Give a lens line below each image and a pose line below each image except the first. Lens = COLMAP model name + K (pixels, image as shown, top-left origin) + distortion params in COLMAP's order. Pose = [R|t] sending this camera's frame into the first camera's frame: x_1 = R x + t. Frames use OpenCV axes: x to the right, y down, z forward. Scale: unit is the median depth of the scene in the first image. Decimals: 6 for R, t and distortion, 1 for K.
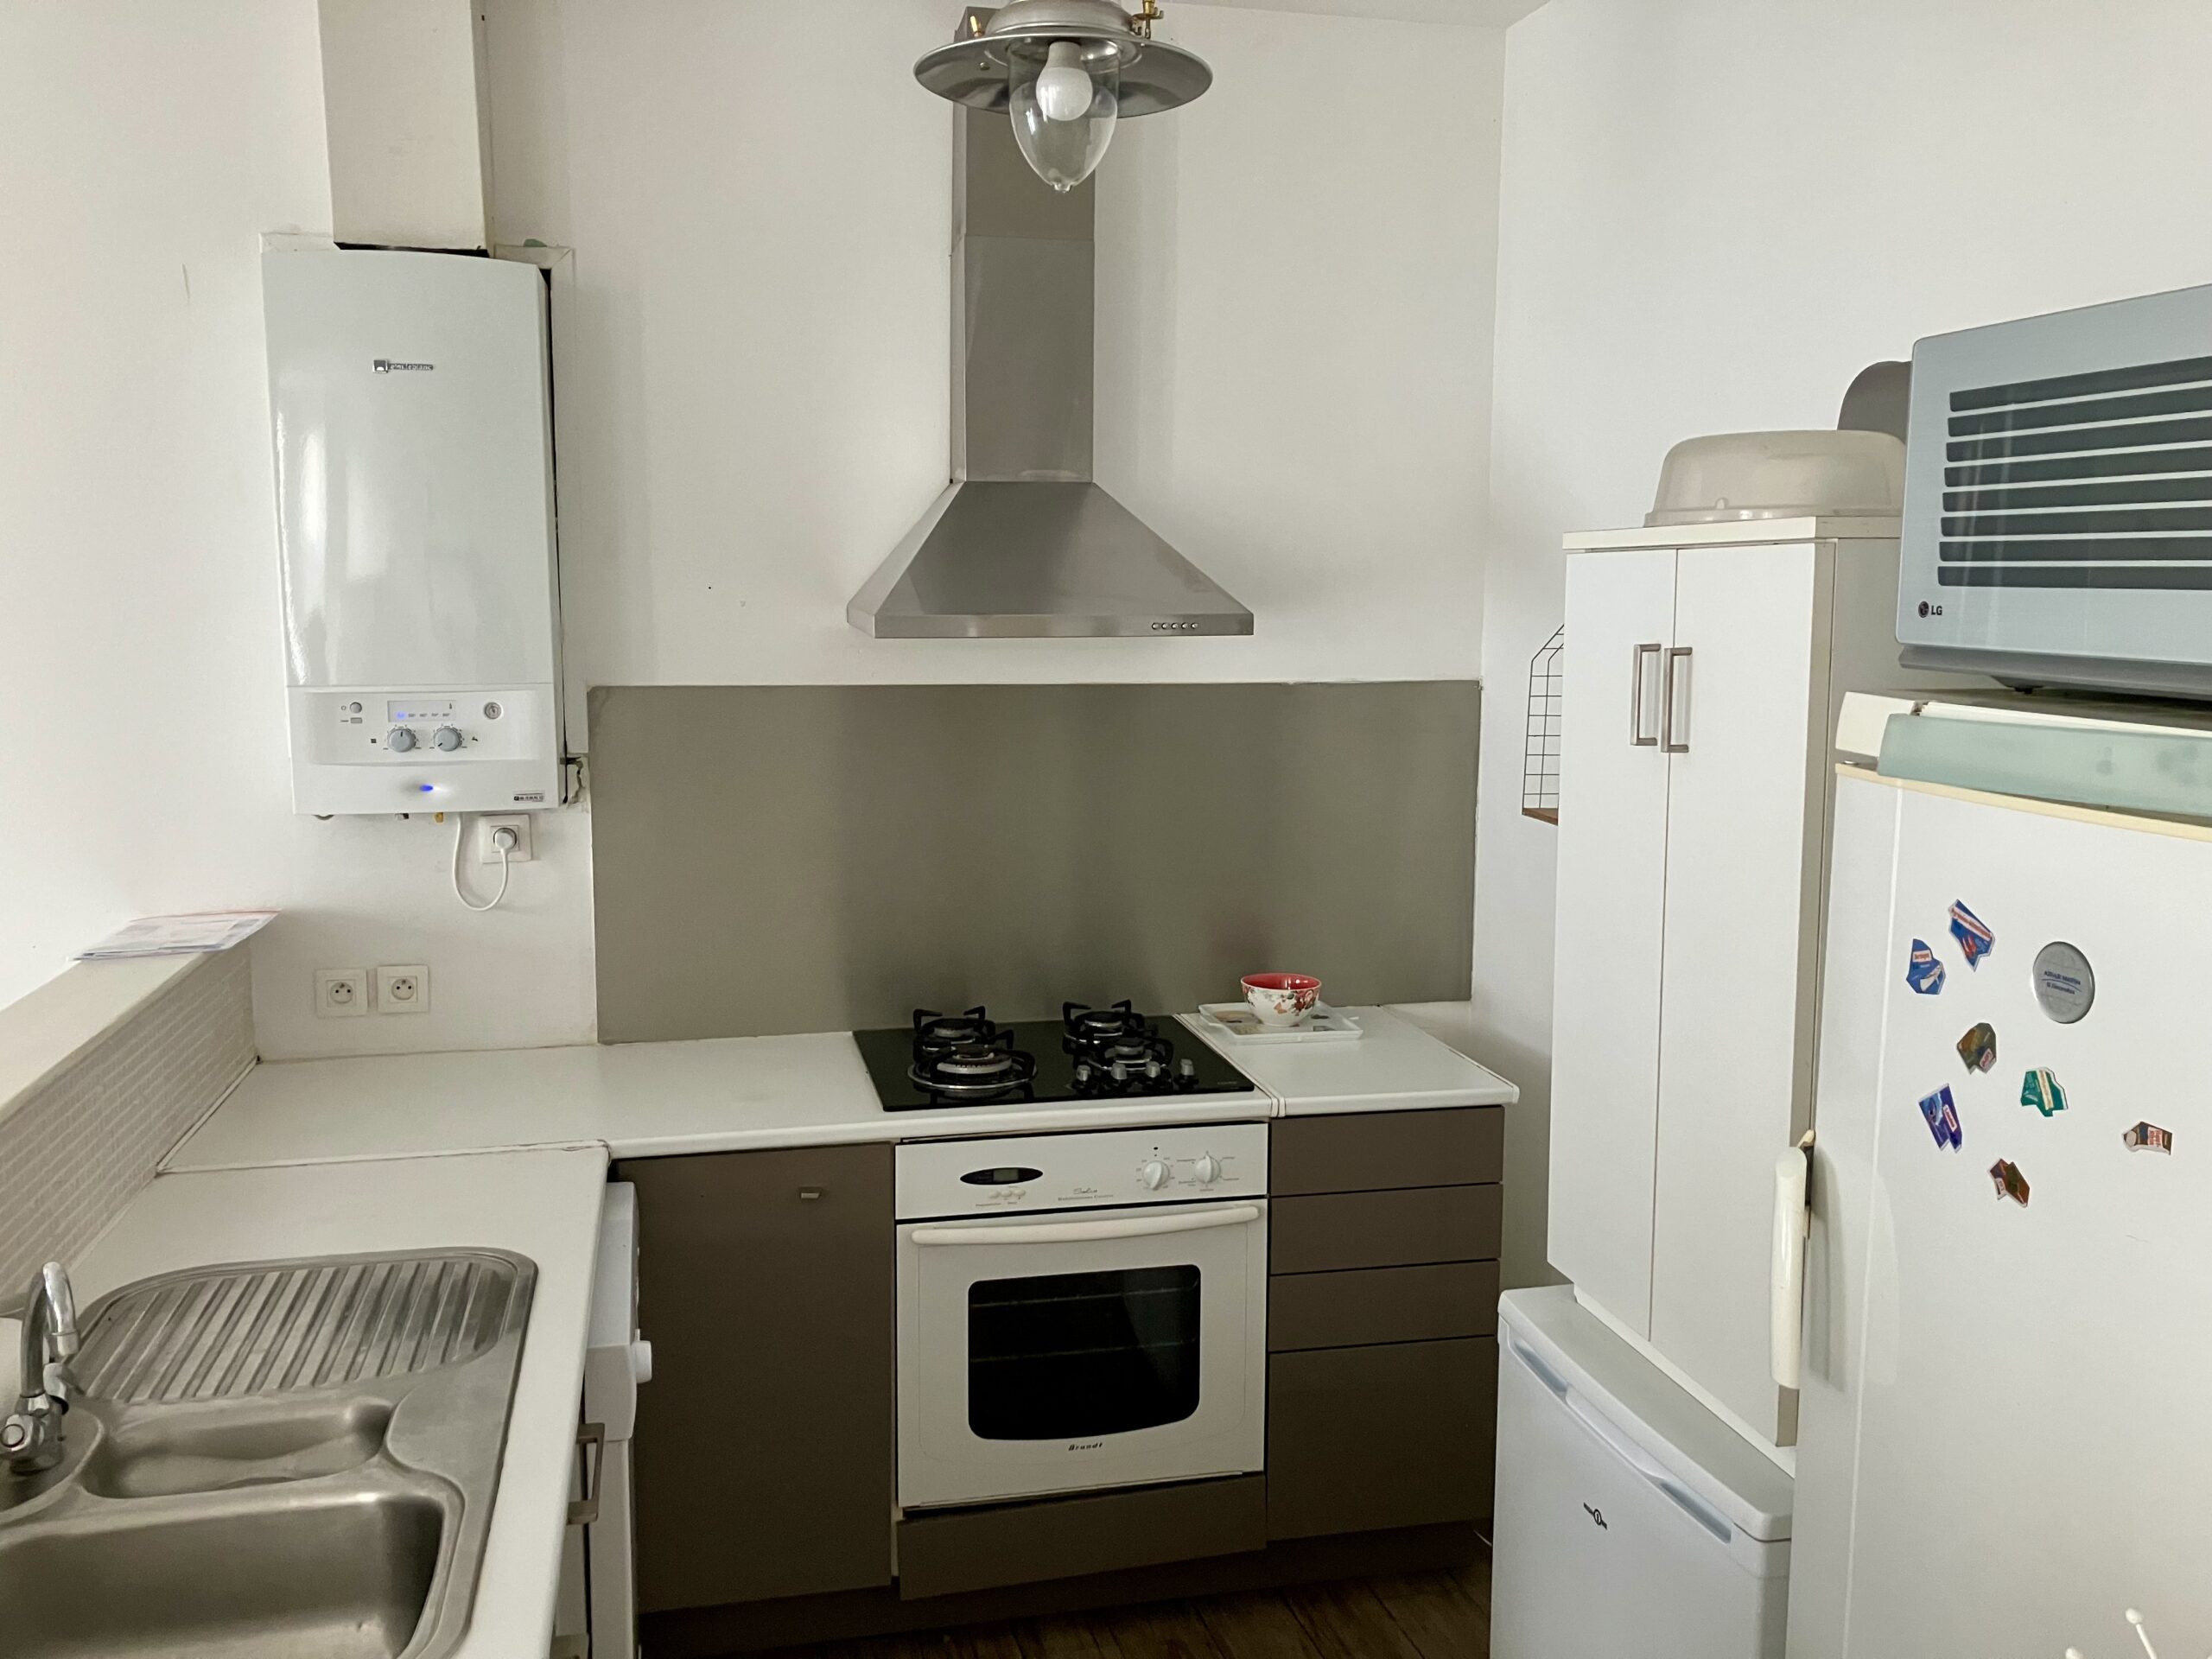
lens RADIAL K [[1800.5, 0, 1099.2], [0, 1800.5, 831.8], [0, 0, 1]] dist [0.044393, -0.057005]
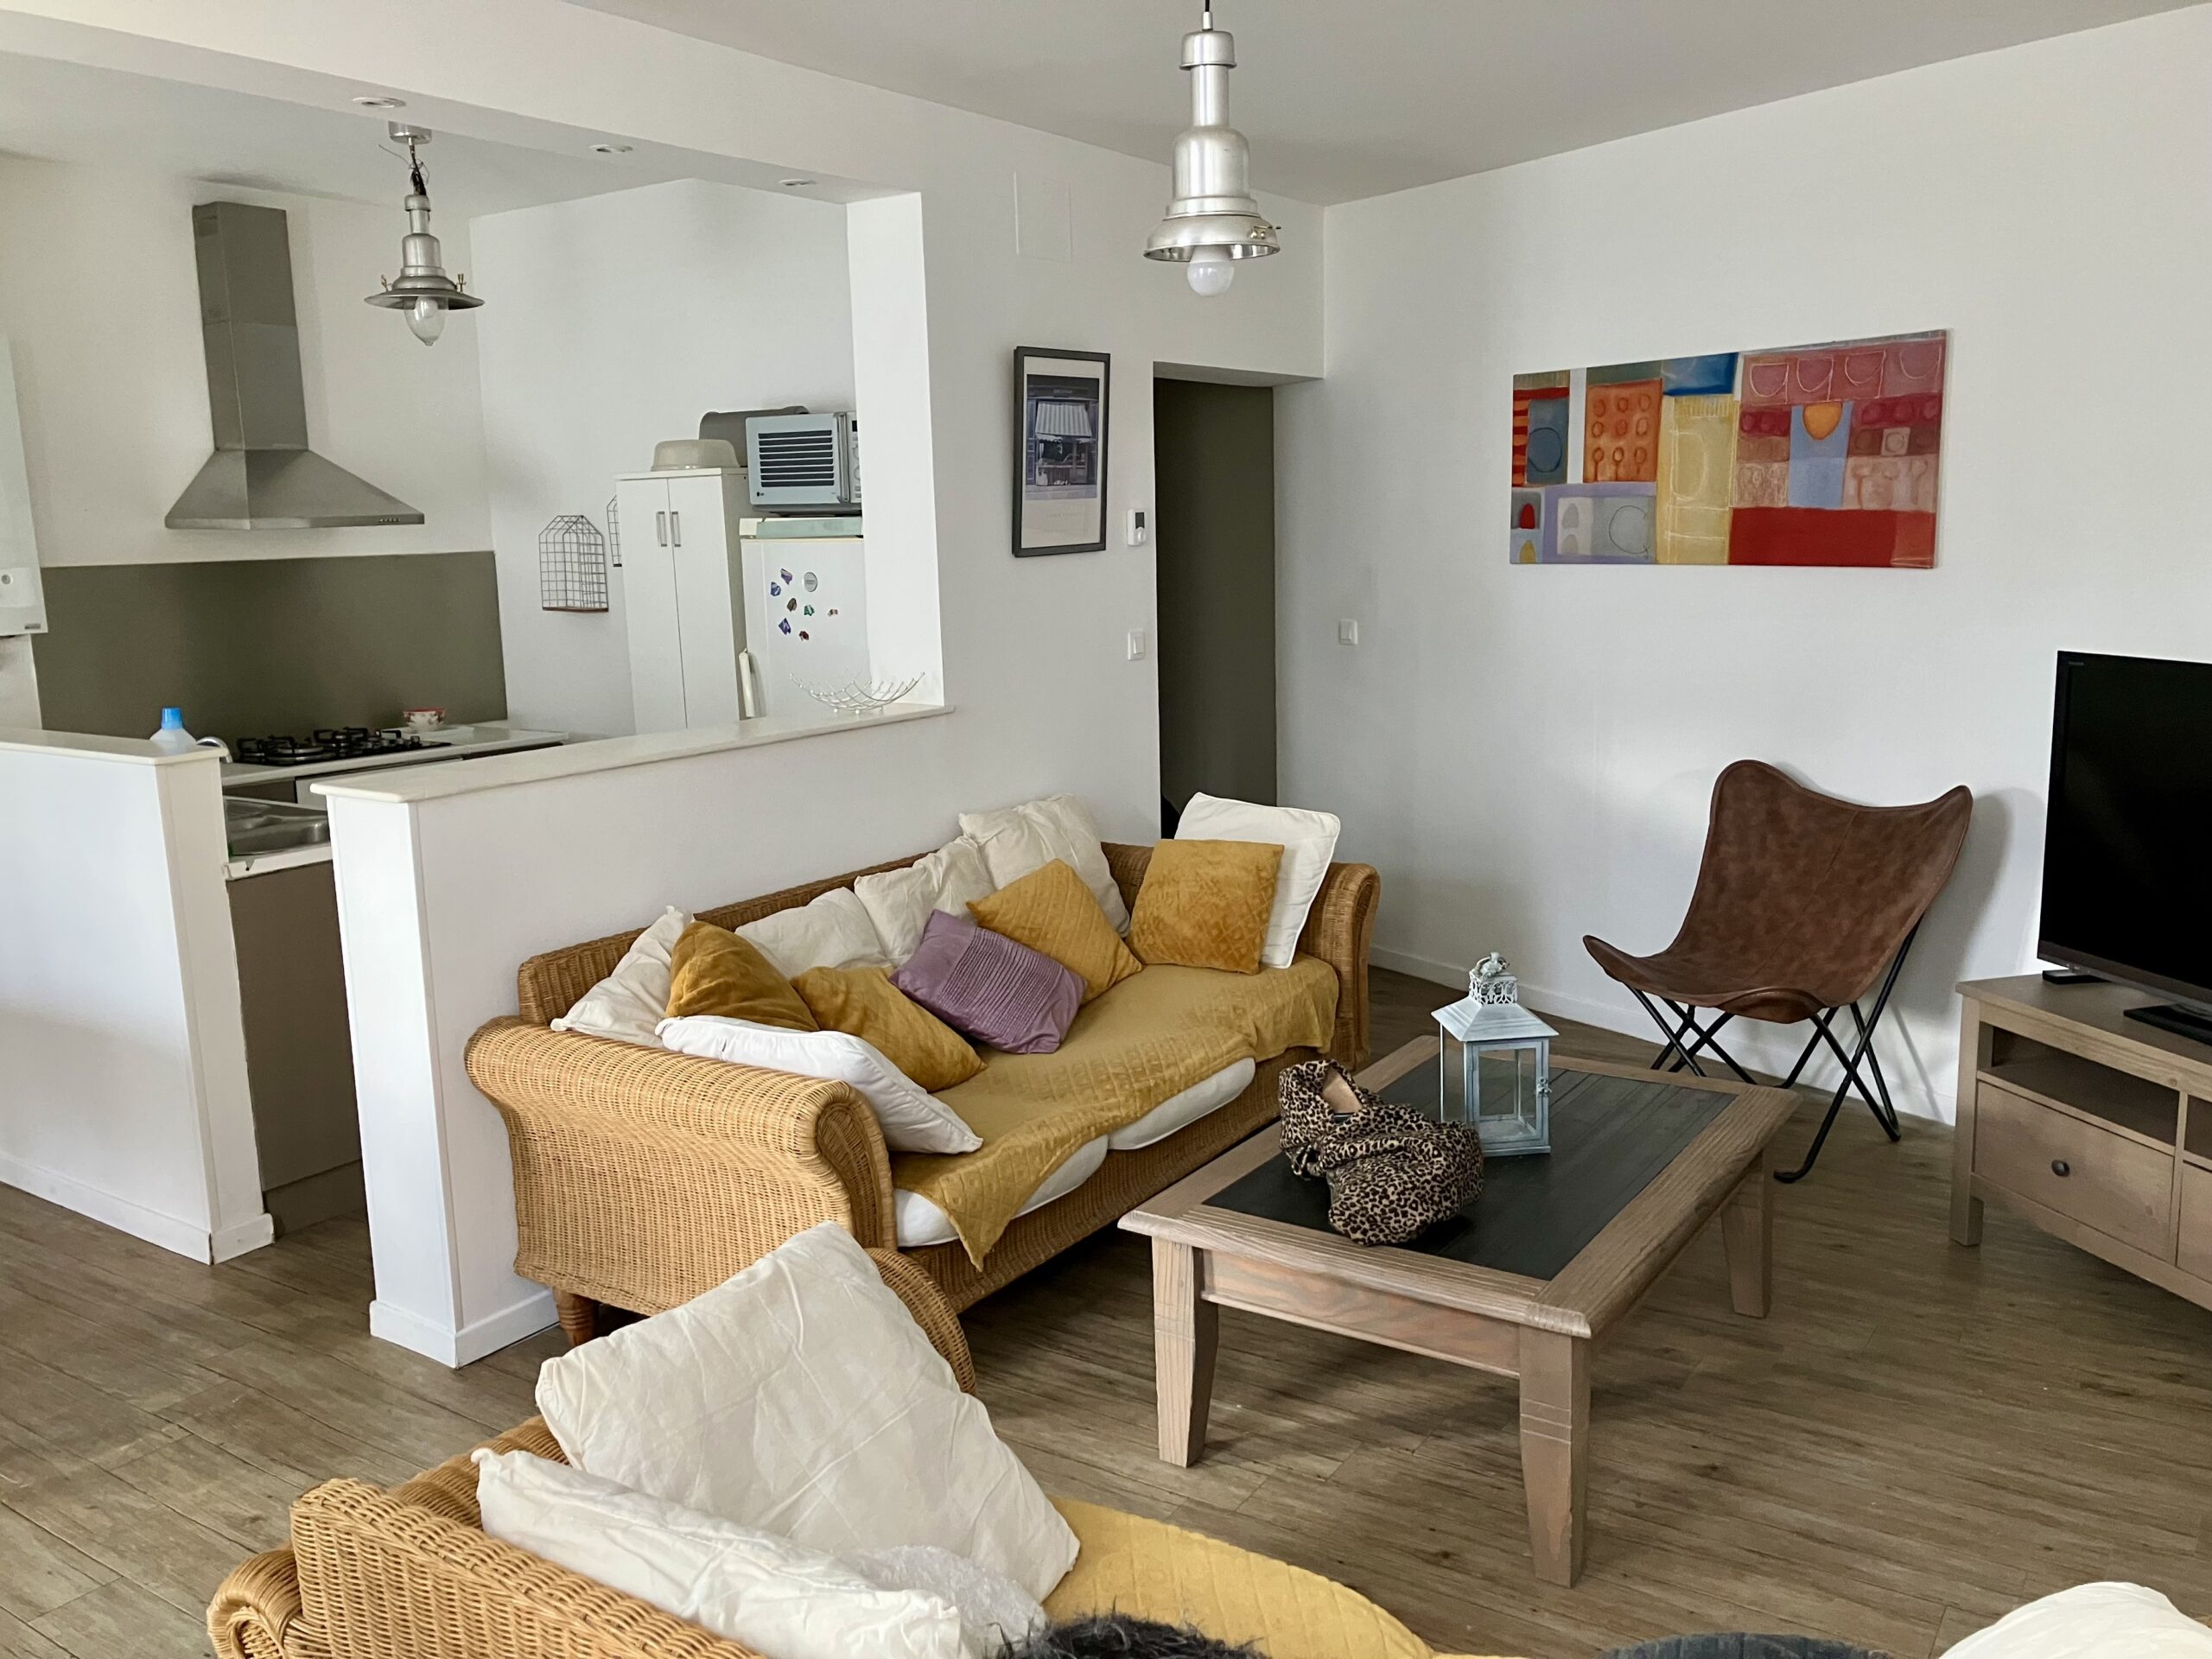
lens RADIAL K [[1800.5, 0, 1110.2], [0, 1800.5, 831.8], [0, 0, 1]] dist [0.044393, -0.057005]
pose [[0.743096, -0.141179, 0.654123, -1.380204], [0.121064, 0.989725, 0.076082, 0.331899], [-0.658143, 0.022655, 0.752552, -2.019063]]
